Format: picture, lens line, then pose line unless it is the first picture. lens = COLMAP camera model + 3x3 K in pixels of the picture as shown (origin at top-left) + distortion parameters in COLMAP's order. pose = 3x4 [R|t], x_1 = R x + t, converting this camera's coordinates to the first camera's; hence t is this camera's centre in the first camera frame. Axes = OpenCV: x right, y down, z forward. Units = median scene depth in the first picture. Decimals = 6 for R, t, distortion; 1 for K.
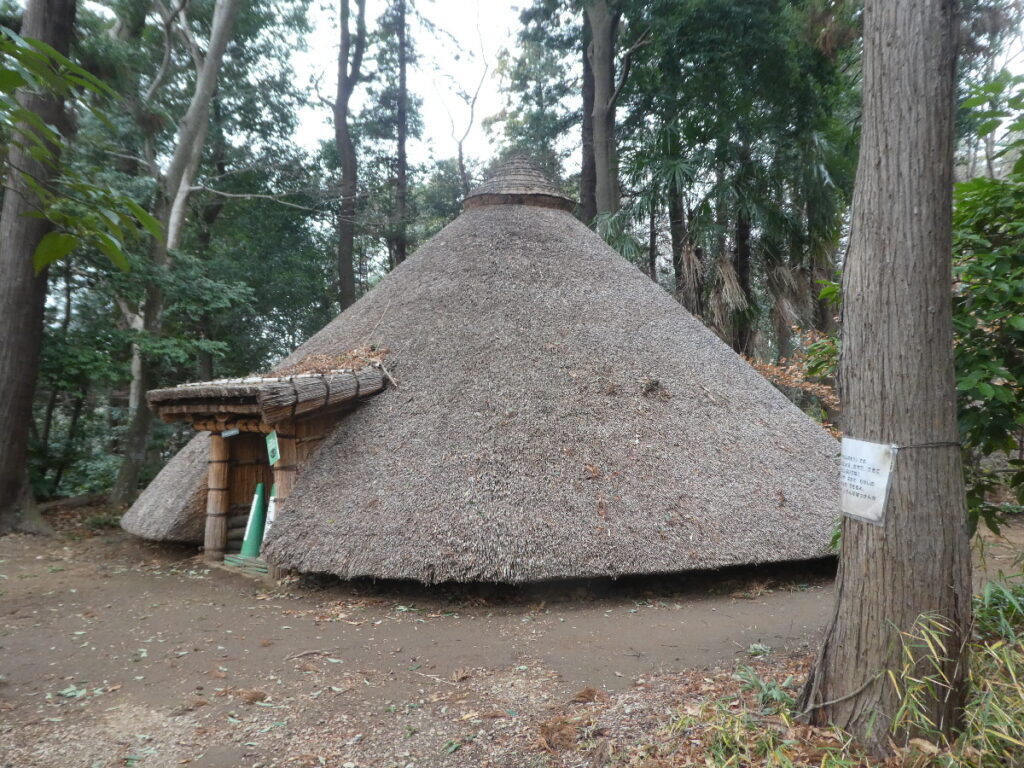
lens RADIAL K [[870.1, 0, 512.0], [0, 870.1, 384.0], [0, 0, 1]] dist [0.004002, 0.000733]
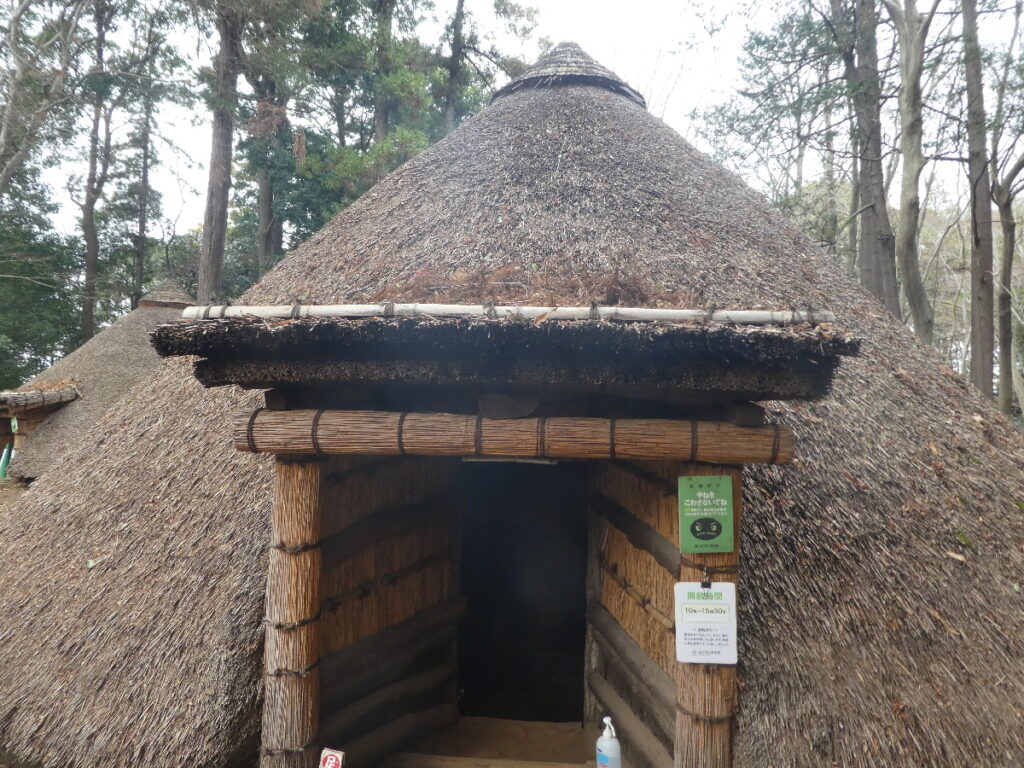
lens RADIAL K [[746.6, 0, 512.0], [0, 746.6, 384.0], [0, 0, 1]] dist [-0.001462, -0.002858]
pose [[0.957259, 0.027970, 0.287875, 0.326885], [-0.021104, 0.999415, -0.026928, -0.004176], [-0.288460, 0.019701, 0.957289, -0.994837]]
